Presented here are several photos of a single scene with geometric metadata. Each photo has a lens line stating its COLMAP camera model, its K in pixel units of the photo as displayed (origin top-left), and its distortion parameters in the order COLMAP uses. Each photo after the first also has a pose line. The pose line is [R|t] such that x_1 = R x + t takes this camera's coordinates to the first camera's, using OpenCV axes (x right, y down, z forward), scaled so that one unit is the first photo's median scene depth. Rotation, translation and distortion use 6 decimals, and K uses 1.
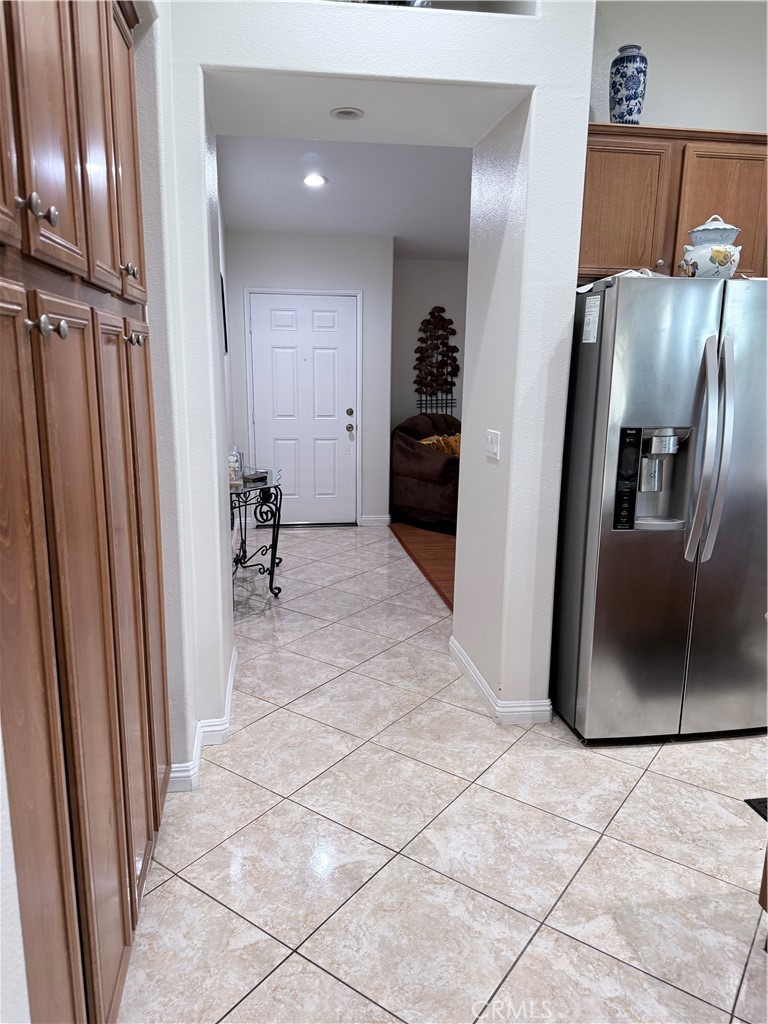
lens RADIAL K [[727.9, 0, 373.7], [0, 727.9, 517.5], [0, 0, 1]] dist [0.037731, -0.038960]
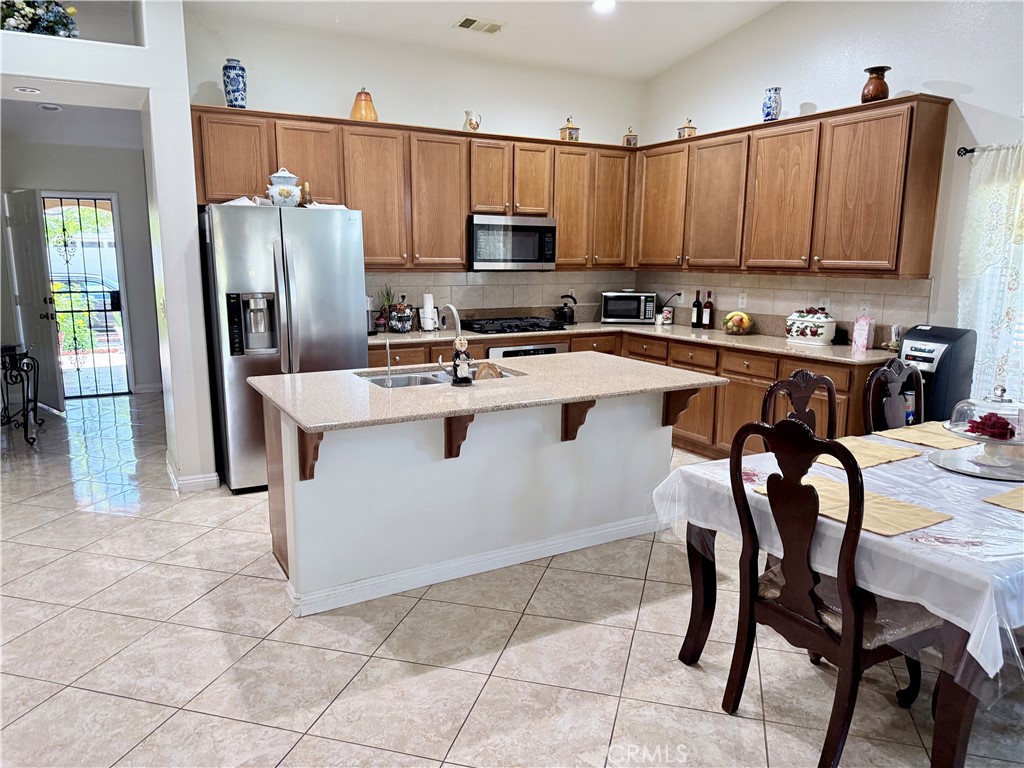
lens RADIAL K [[727.9, 0, 503.6], [0, 727.9, 388.9], [0, 0, 1]] dist [0.037731, -0.038960]
pose [[0.936571, -0.071819, 0.343040, 0.307800], [0.080221, 0.996723, -0.010344, 0.145230], [-0.341174, 0.037207, 0.939264, -0.698028]]
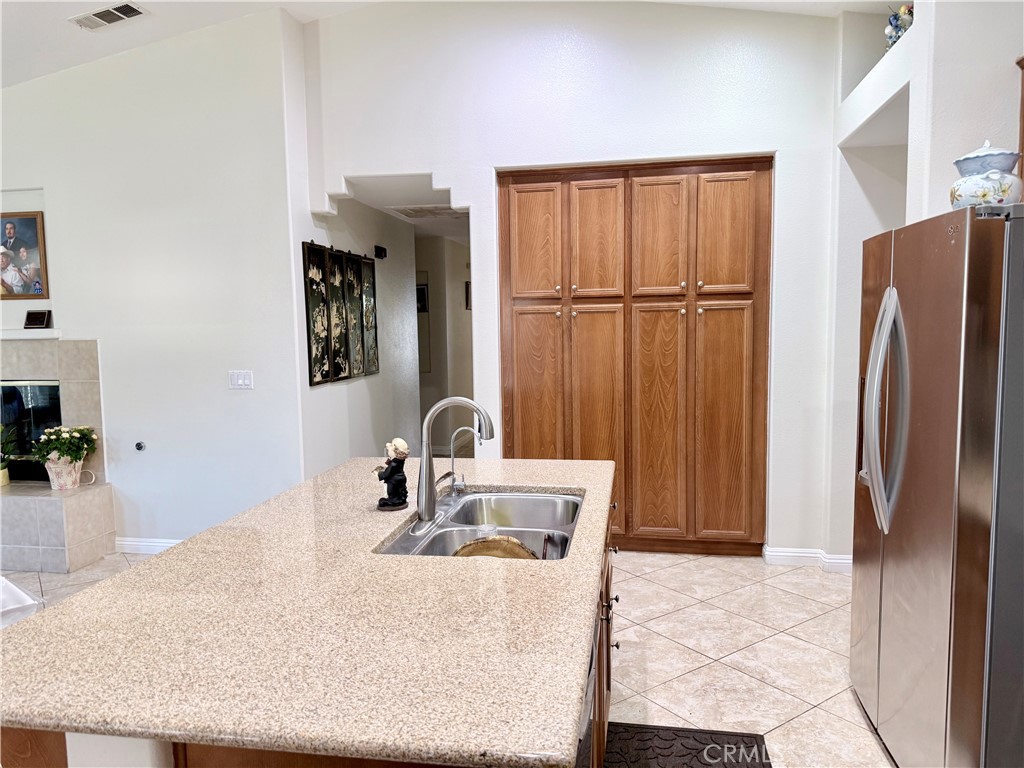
lens RADIAL K [[727.9, 0, 511.6], [0, 727.9, 383.7], [0, 0, 1]] dist [0.037731, -0.038960]
pose [[-0.322436, 0.076257, -0.943515, 1.358271], [-0.185665, 0.972294, 0.142032, -0.152572], [0.928204, 0.220974, -0.299345, 0.764056]]
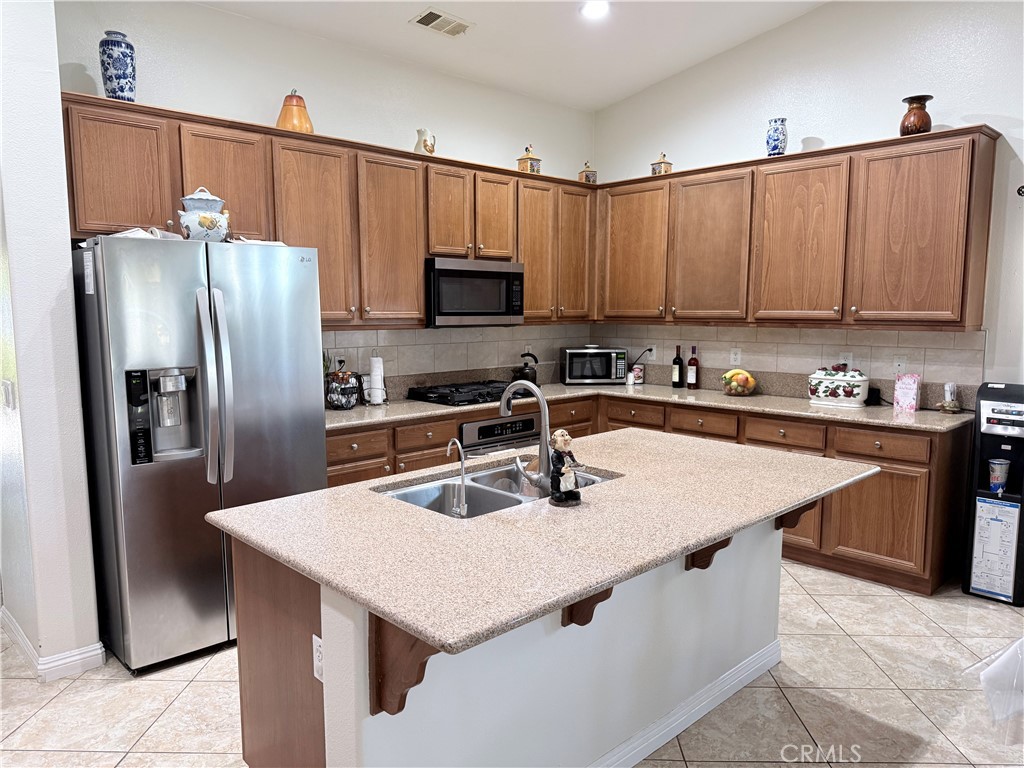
lens RADIAL K [[727.9, 0, 510.9], [0, 727.9, 391.5], [0, 0, 1]] dist [0.037731, -0.038960]
pose [[0.821264, -0.082742, 0.564517, 0.171513], [0.132183, 0.990102, -0.047180, 0.031623], [-0.555026, 0.113366, 0.824072, -0.194766]]
